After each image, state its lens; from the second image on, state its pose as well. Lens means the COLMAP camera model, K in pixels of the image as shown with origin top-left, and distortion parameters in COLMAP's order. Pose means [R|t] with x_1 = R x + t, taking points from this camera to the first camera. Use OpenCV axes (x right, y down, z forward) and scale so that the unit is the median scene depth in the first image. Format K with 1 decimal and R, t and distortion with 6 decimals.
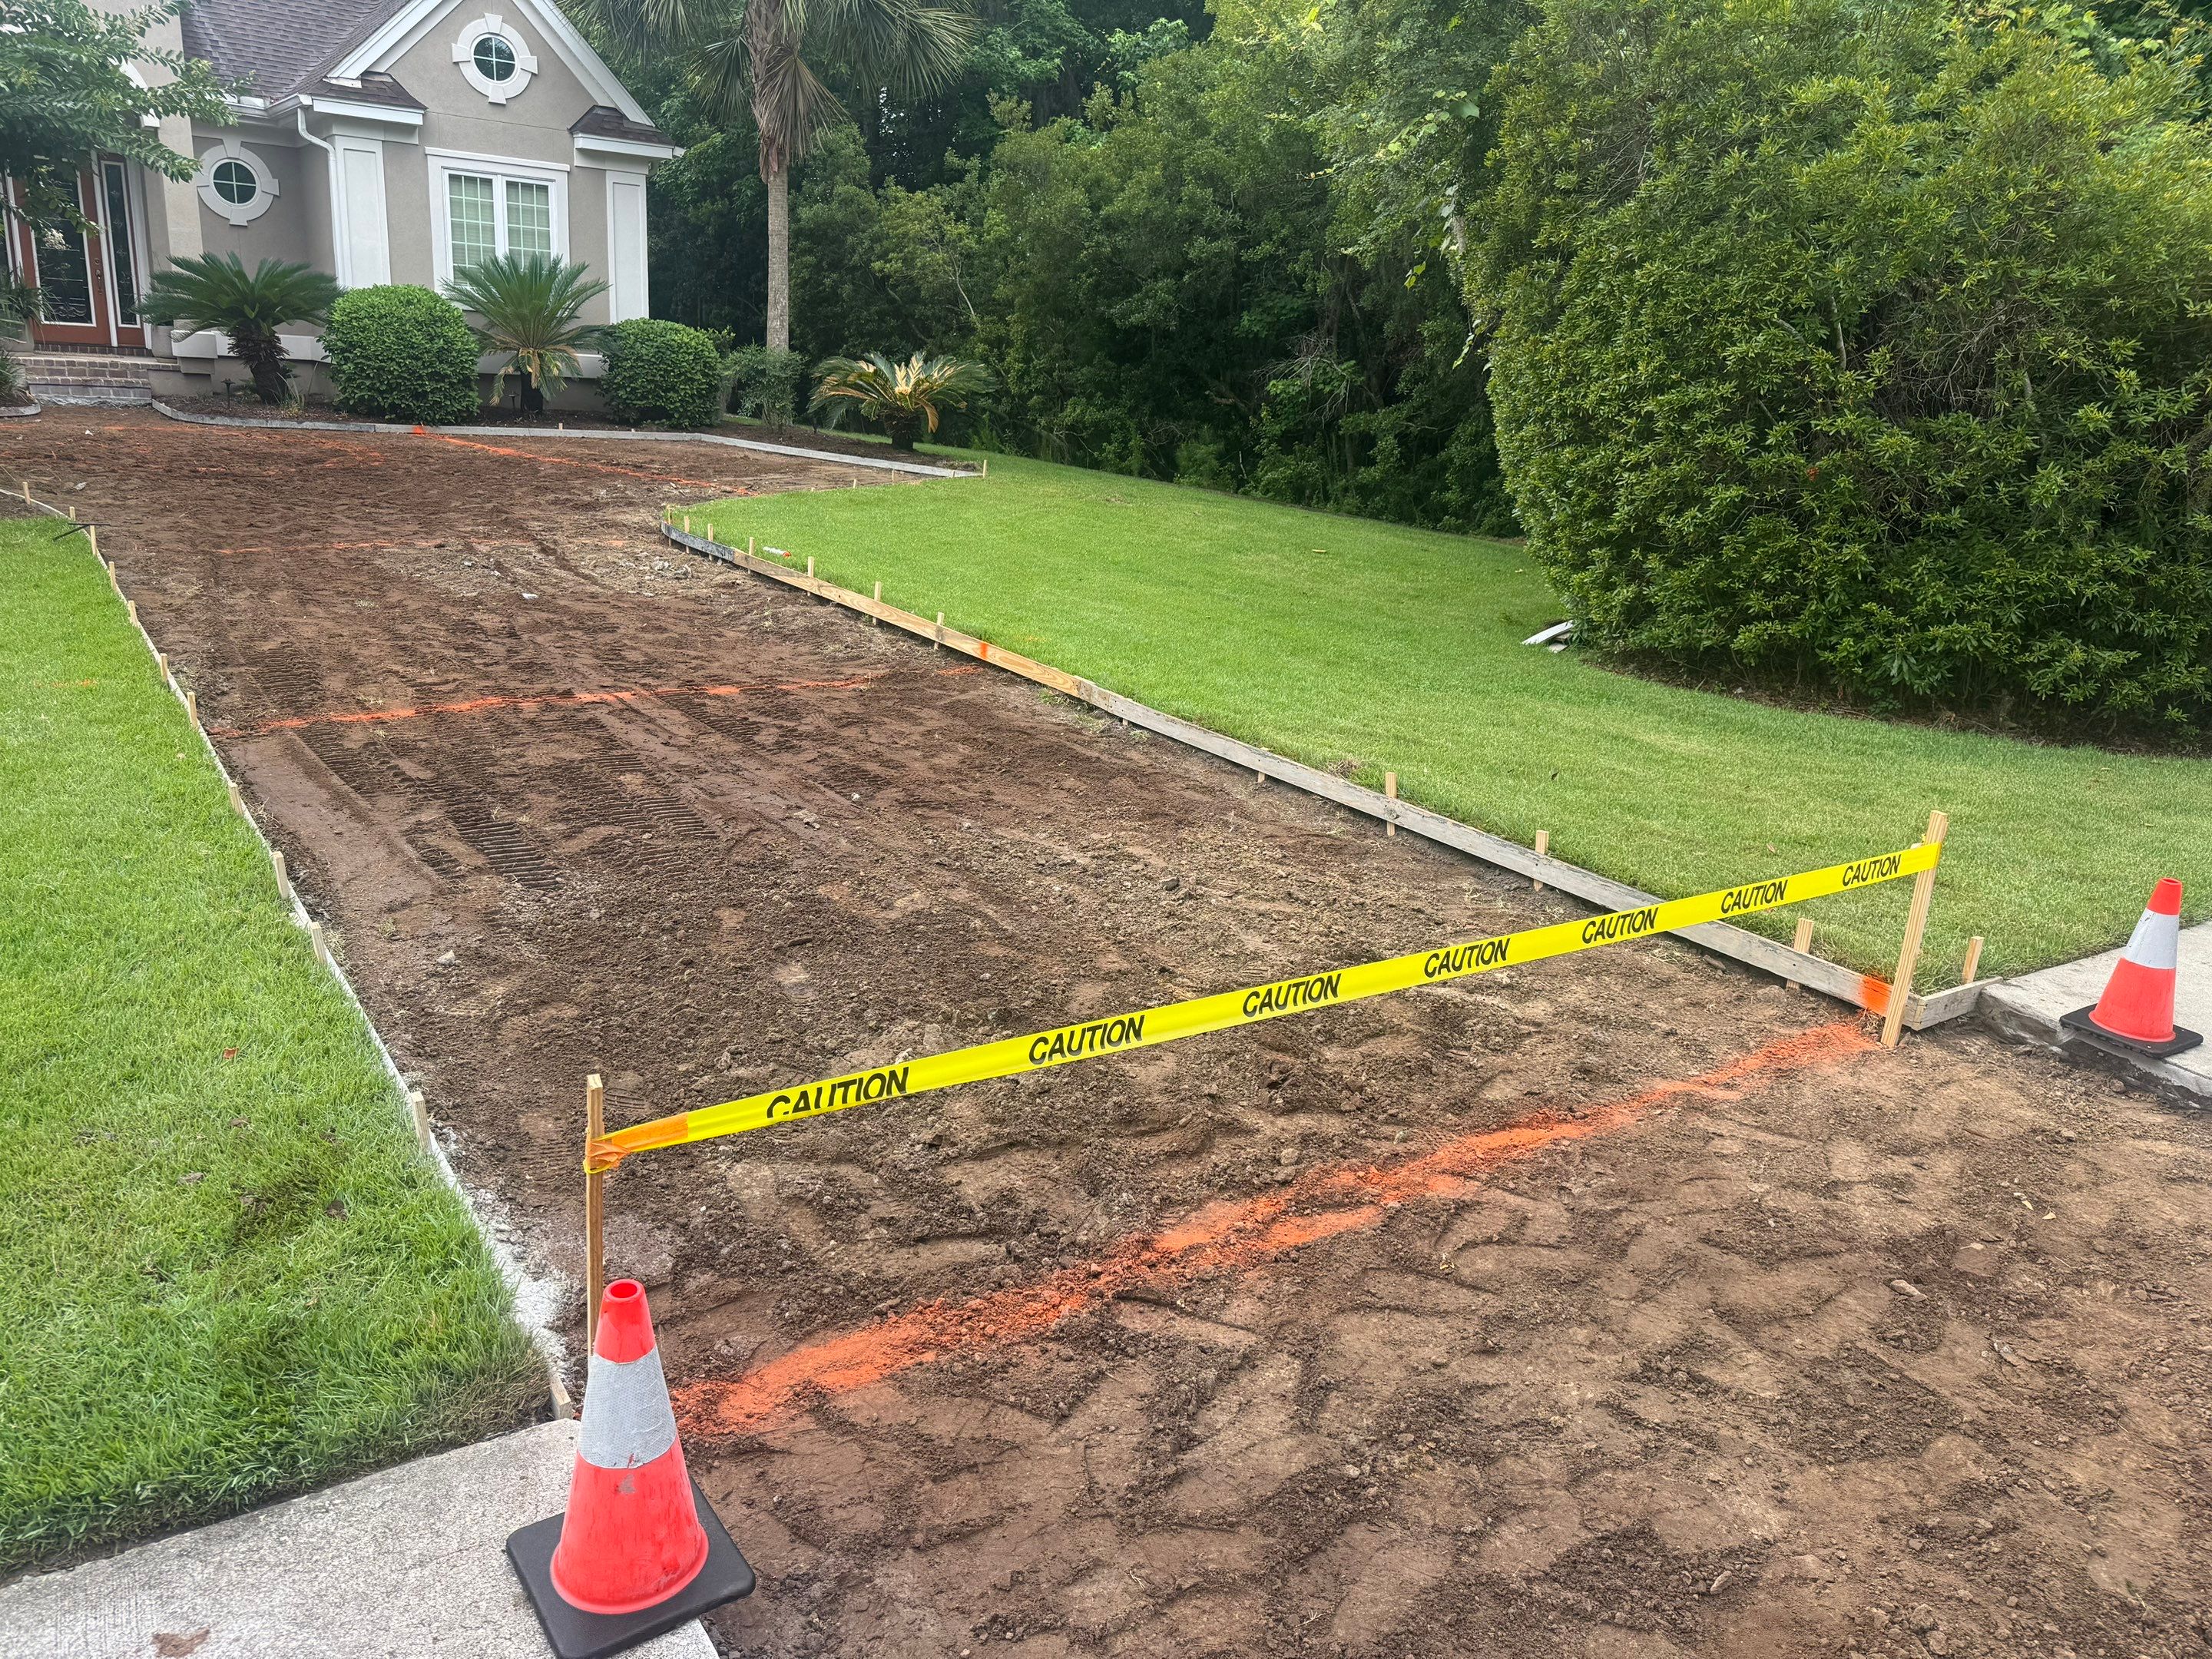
lens RADIAL K [[1607.0, 0, 1106.0], [0, 1607.0, 829.5], [0, 0, 1]] dist [0.018752, -0.006345]
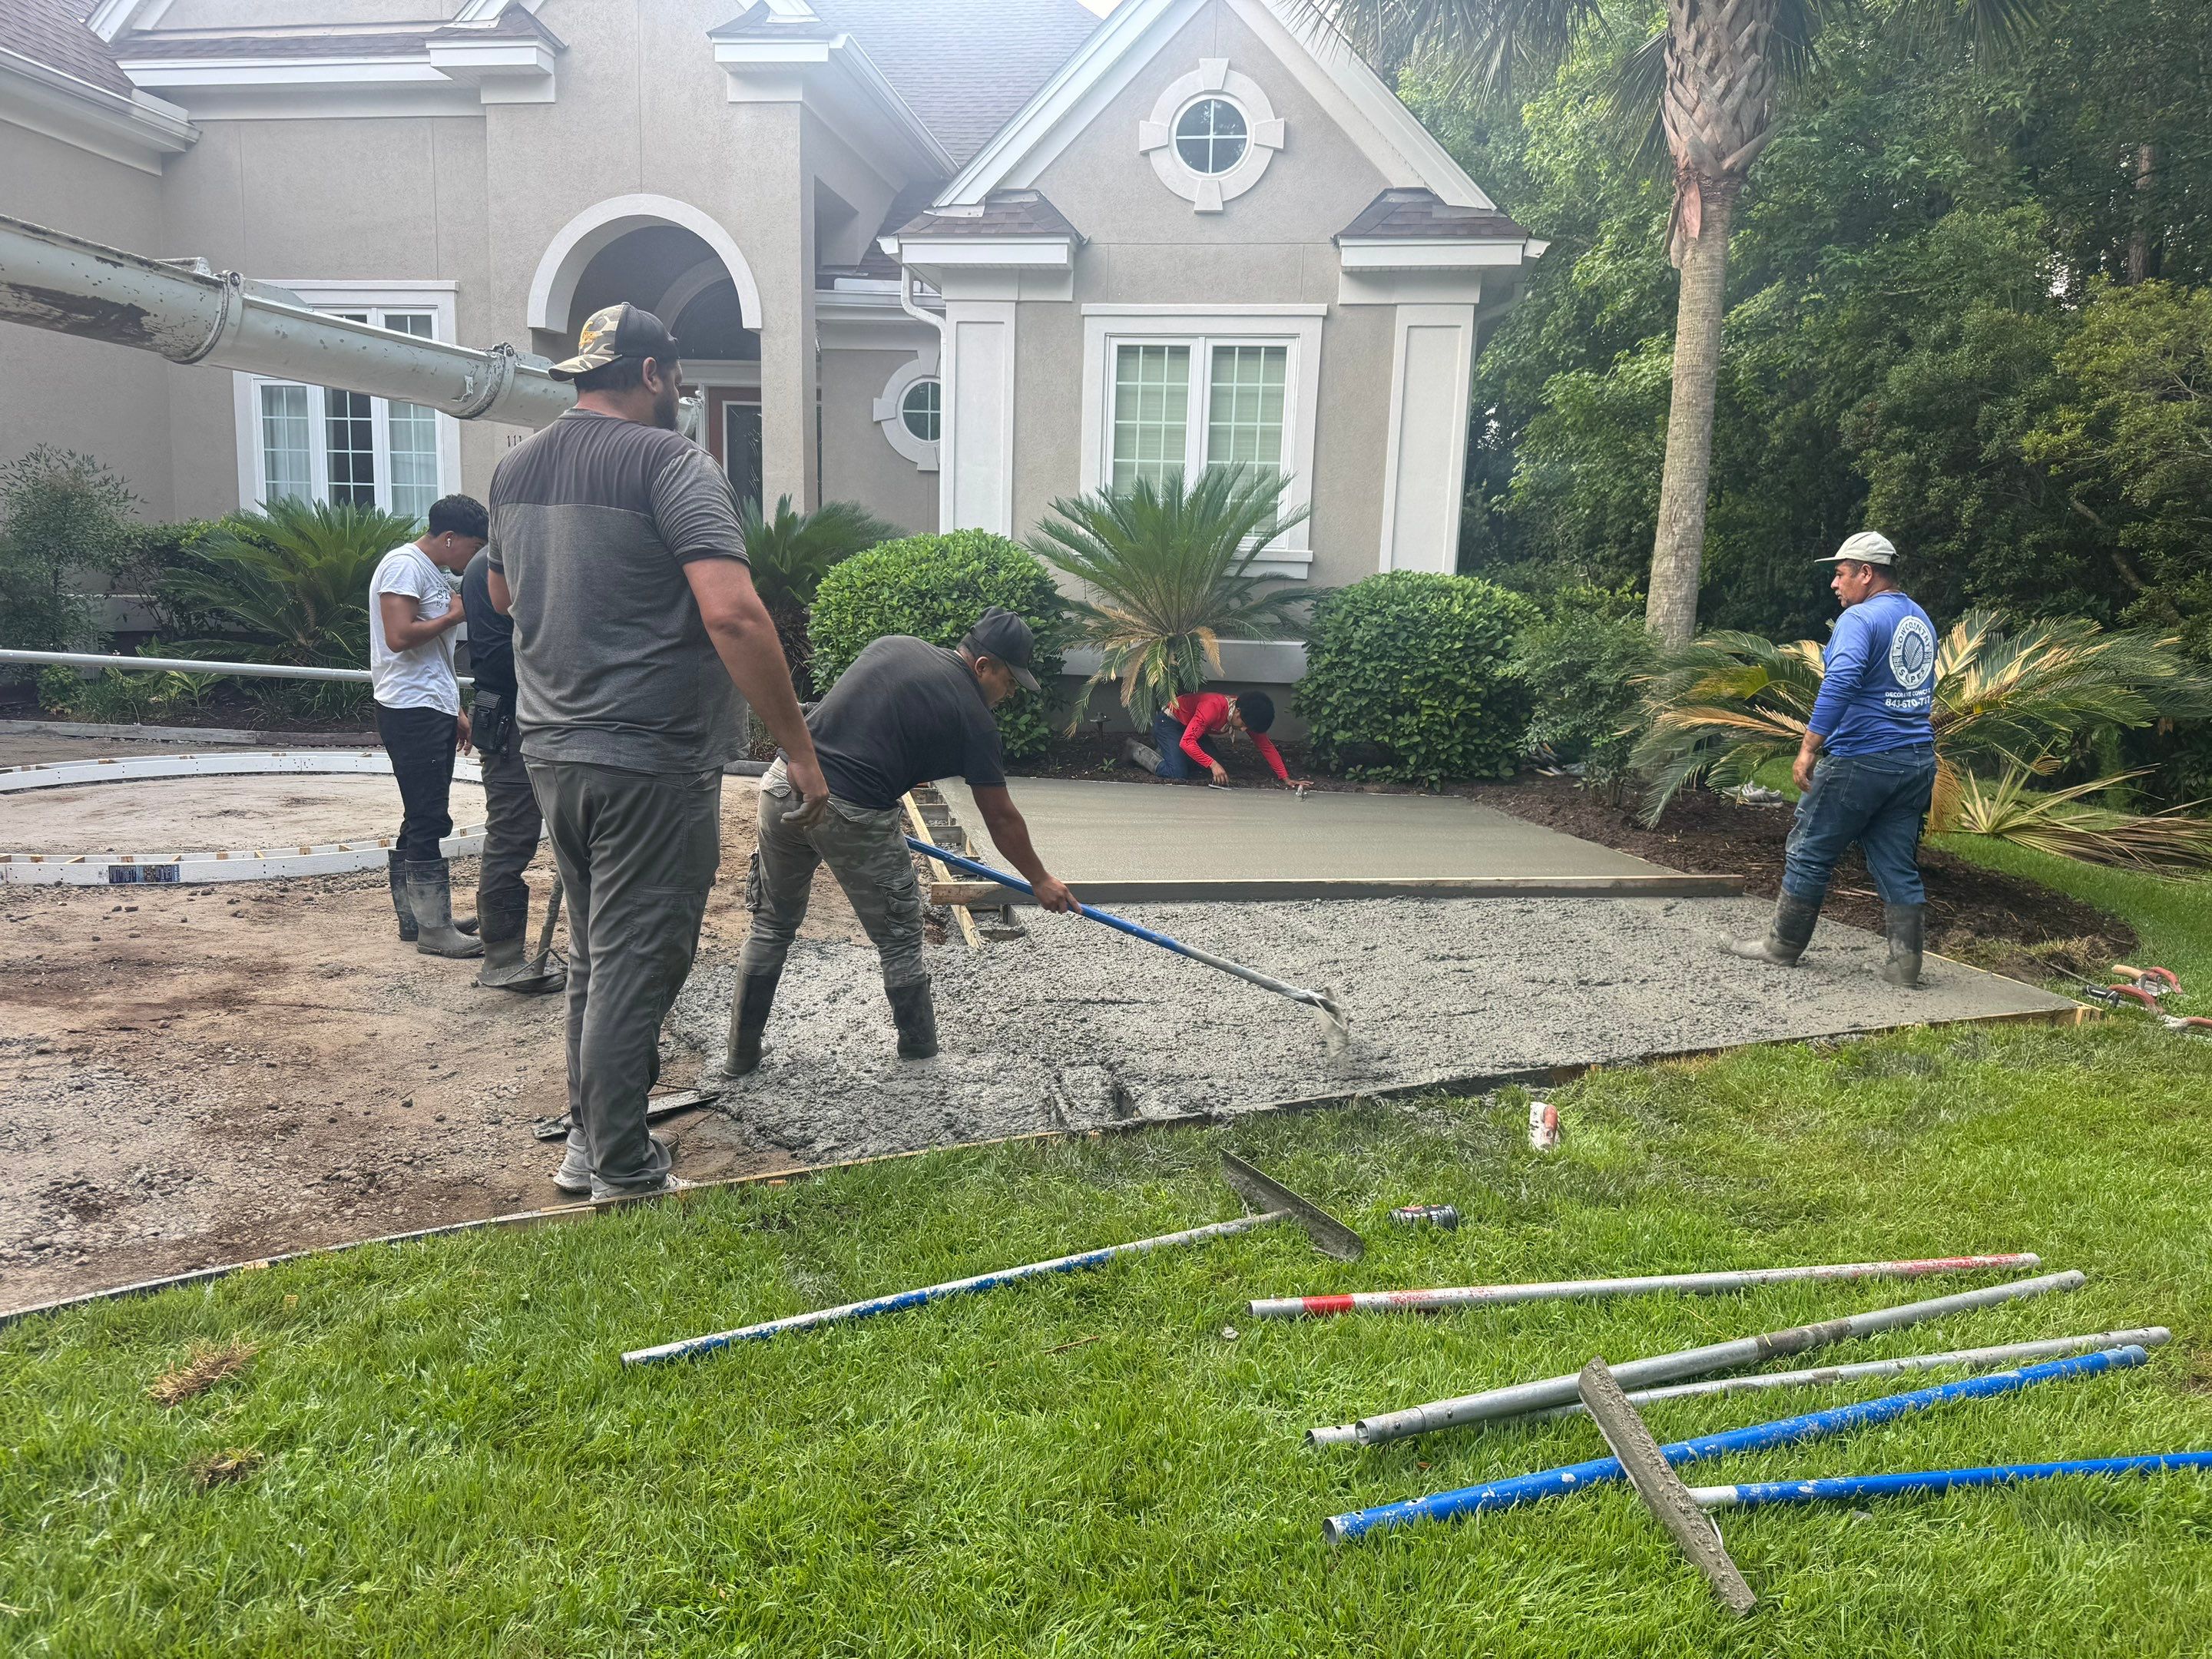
lens RADIAL K [[1543.6, 0, 1087.9], [0, 1543.6, 842.0], [0, 0, 1]] dist [0.096391, -0.104259]
pose [[0.719186, 0.075061, -0.690751, -0.014137], [-0.183299, 0.979426, -0.084415, -0.182182], [0.670203, 0.187324, 0.718149, 0.626420]]
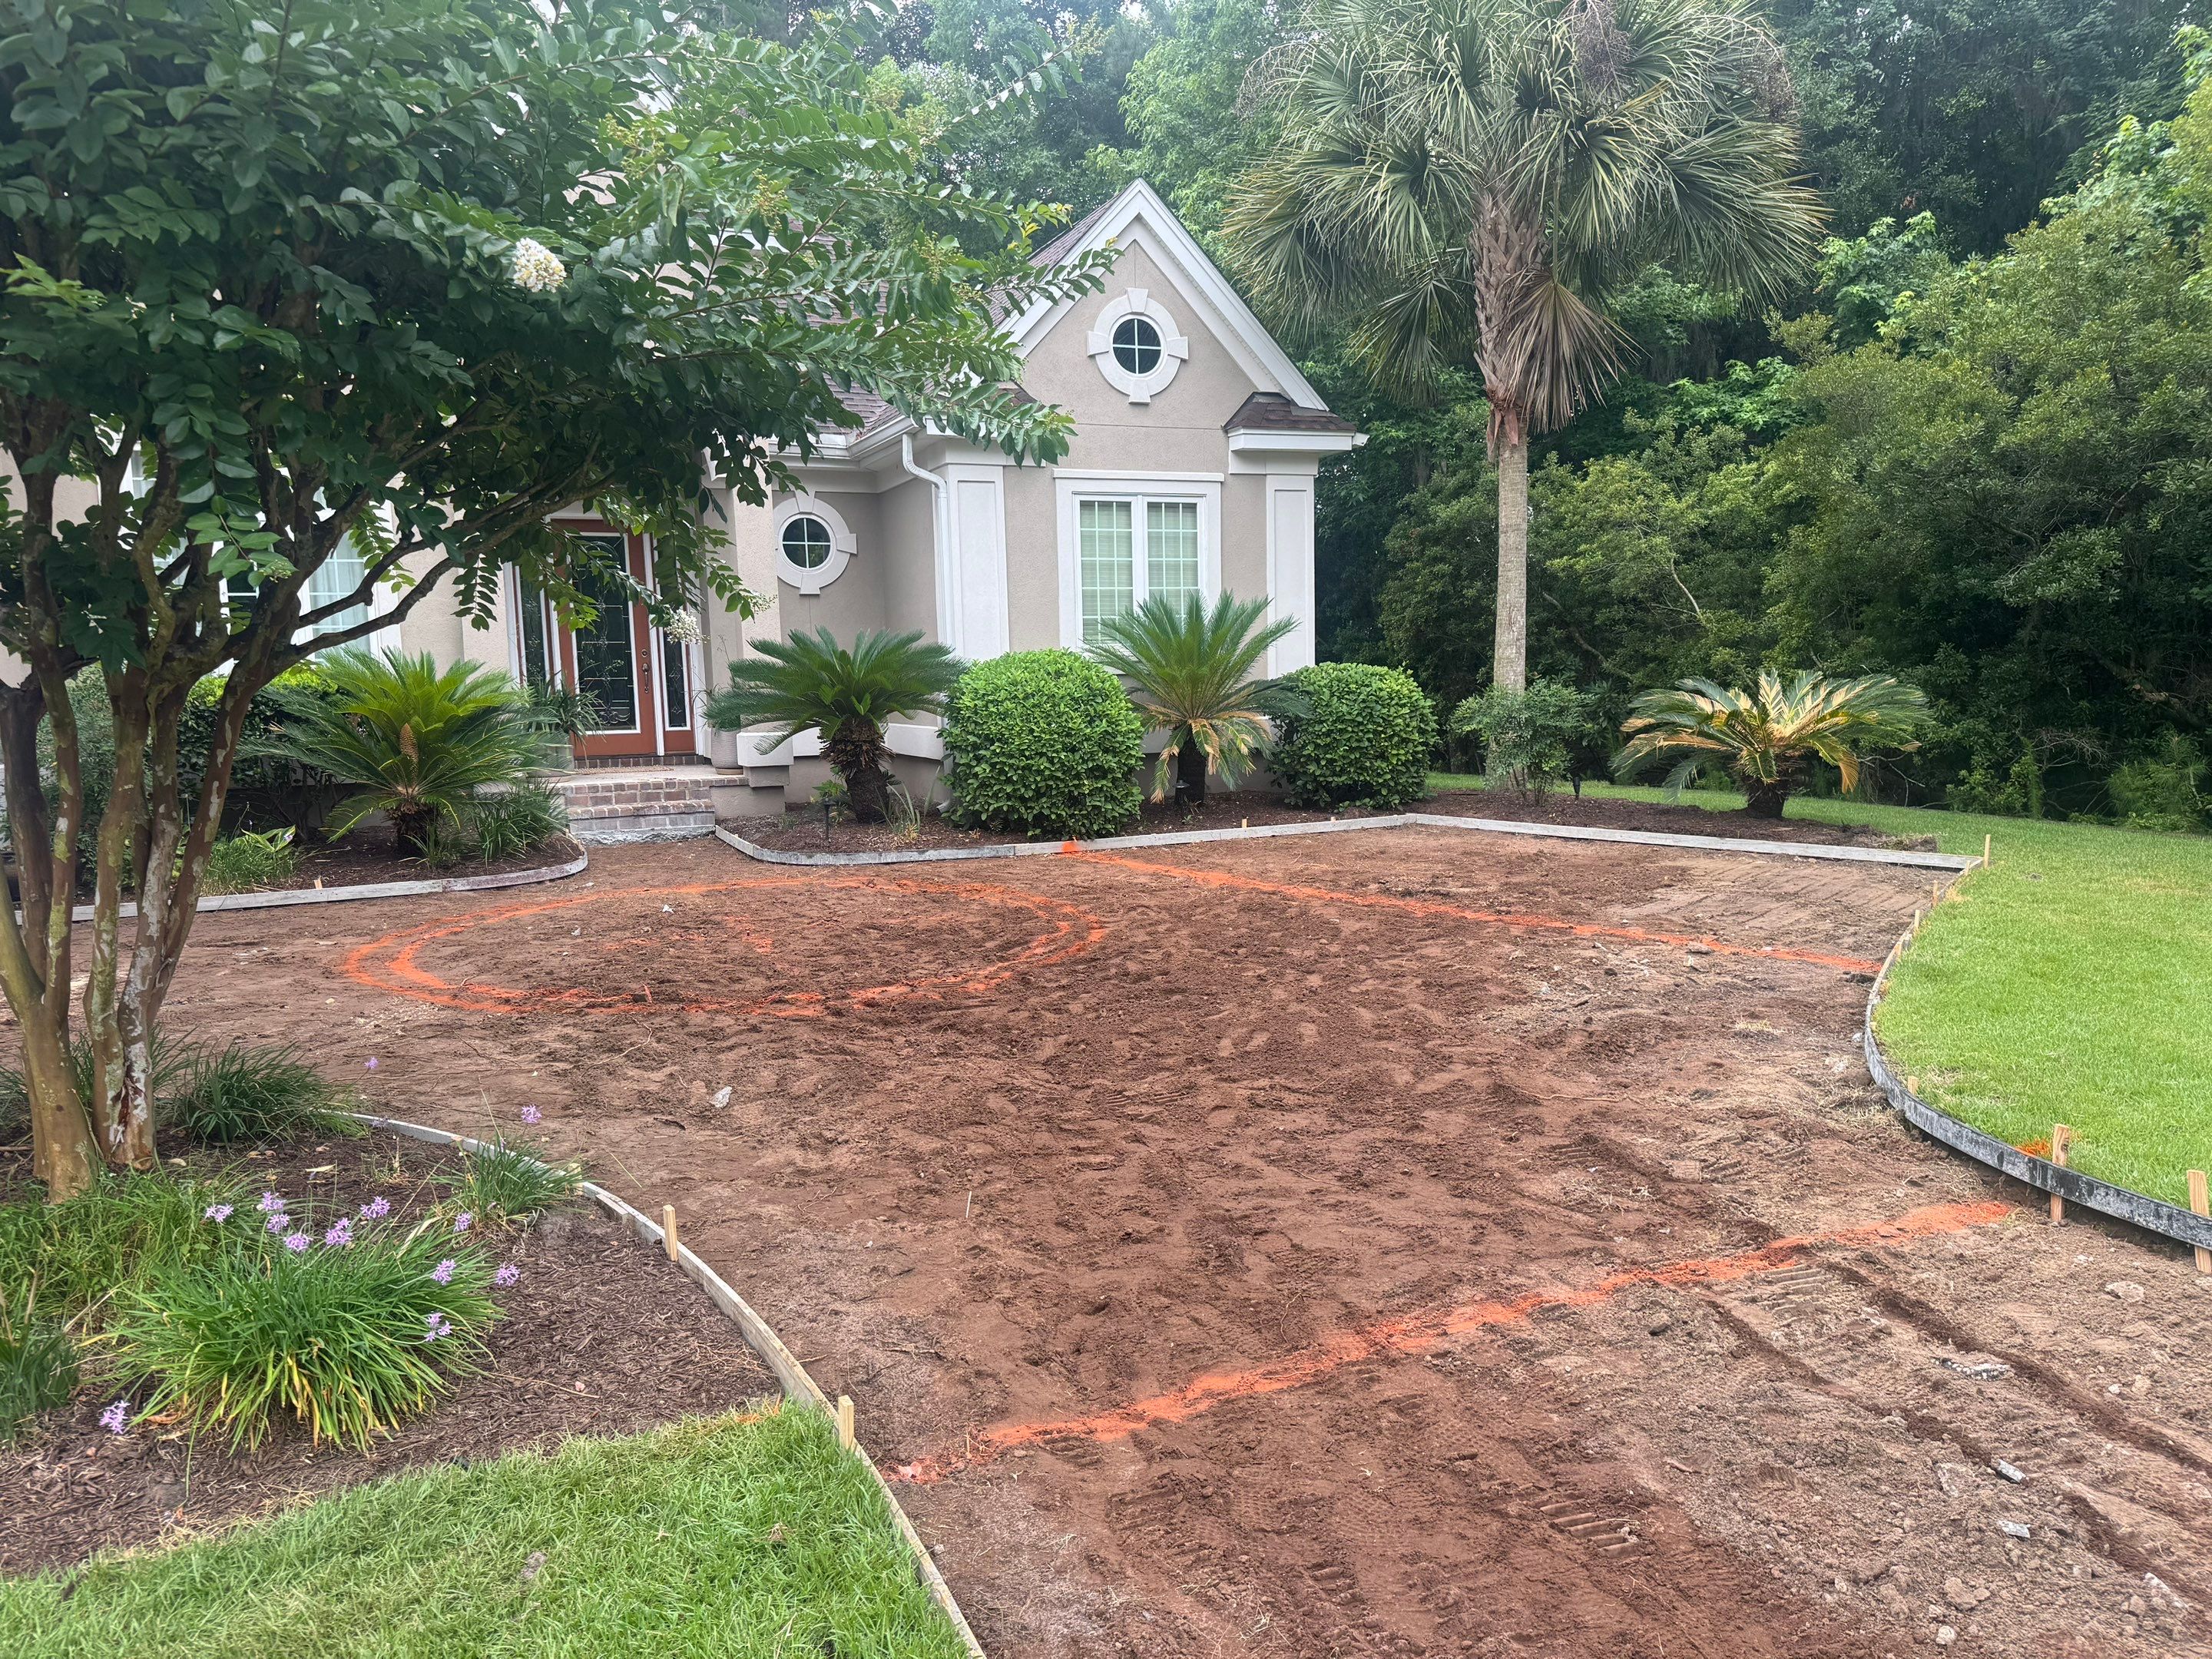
lens RADIAL K [[1537.4, 0, 1102.0], [0, 1537.4, 861.8], [0, 0, 1]] dist [0.120512, 0.000614]
pose [[0.974845, -0.057265, -0.215403, -0.252857], [0.022542, 0.986807, -0.160324, -0.126001], [0.221742, 0.151435, 0.963275, 0.338779]]
